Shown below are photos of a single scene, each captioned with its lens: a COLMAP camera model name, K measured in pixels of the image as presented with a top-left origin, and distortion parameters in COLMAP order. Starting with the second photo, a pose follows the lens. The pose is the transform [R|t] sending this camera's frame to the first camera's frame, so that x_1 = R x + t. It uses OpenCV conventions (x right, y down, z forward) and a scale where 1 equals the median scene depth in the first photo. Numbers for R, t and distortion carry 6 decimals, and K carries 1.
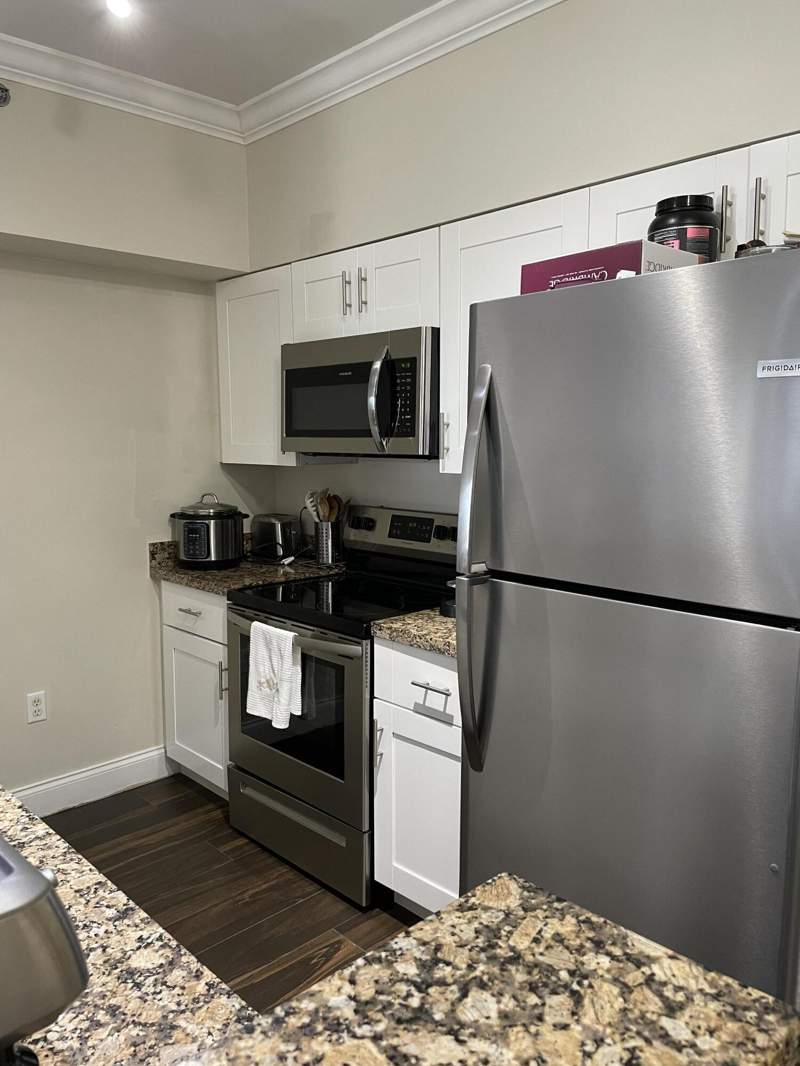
lens RADIAL K [[815.9, 0, 393.1], [0, 815.9, 531.4], [0, 0, 1]] dist [0.122920, -0.119475]
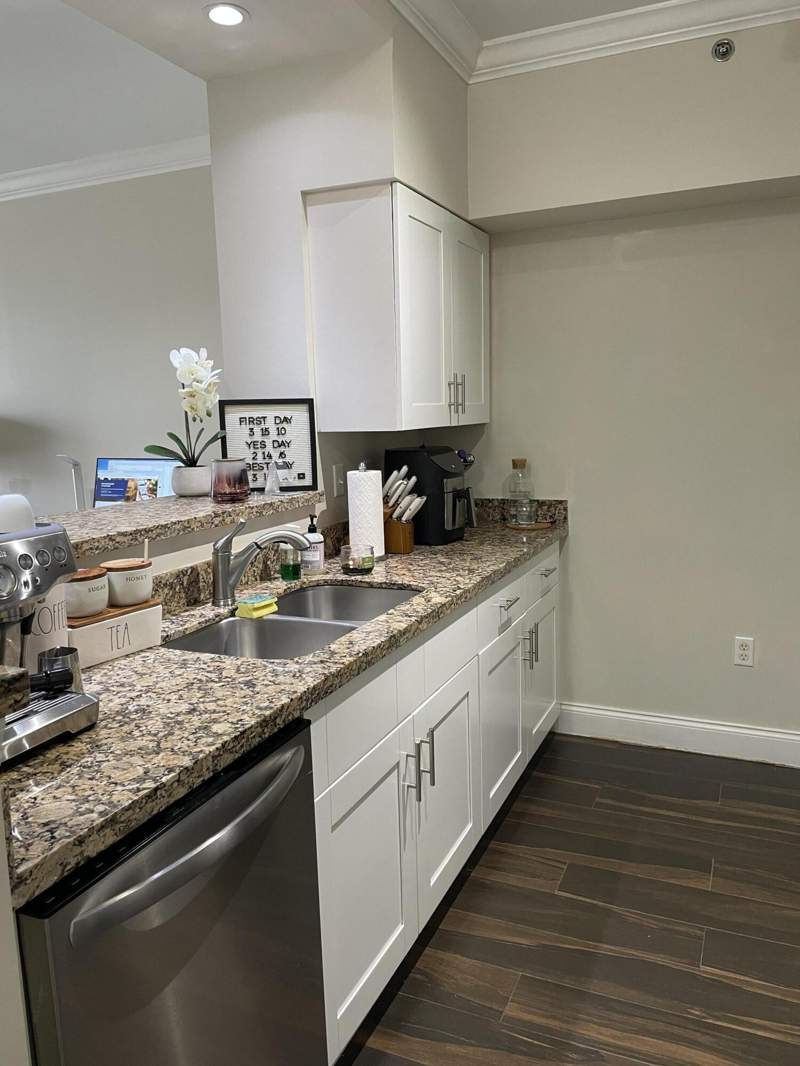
lens RADIAL K [[815.9, 0, 393.1], [0, 815.9, 531.4], [0, 0, 1]] dist [0.122920, -0.119475]
pose [[0.377614, 0.133627, -0.916271, 0.880224], [-0.091249, 0.990086, 0.106786, -0.011049], [0.921456, 0.043285, 0.386063, 0.562477]]
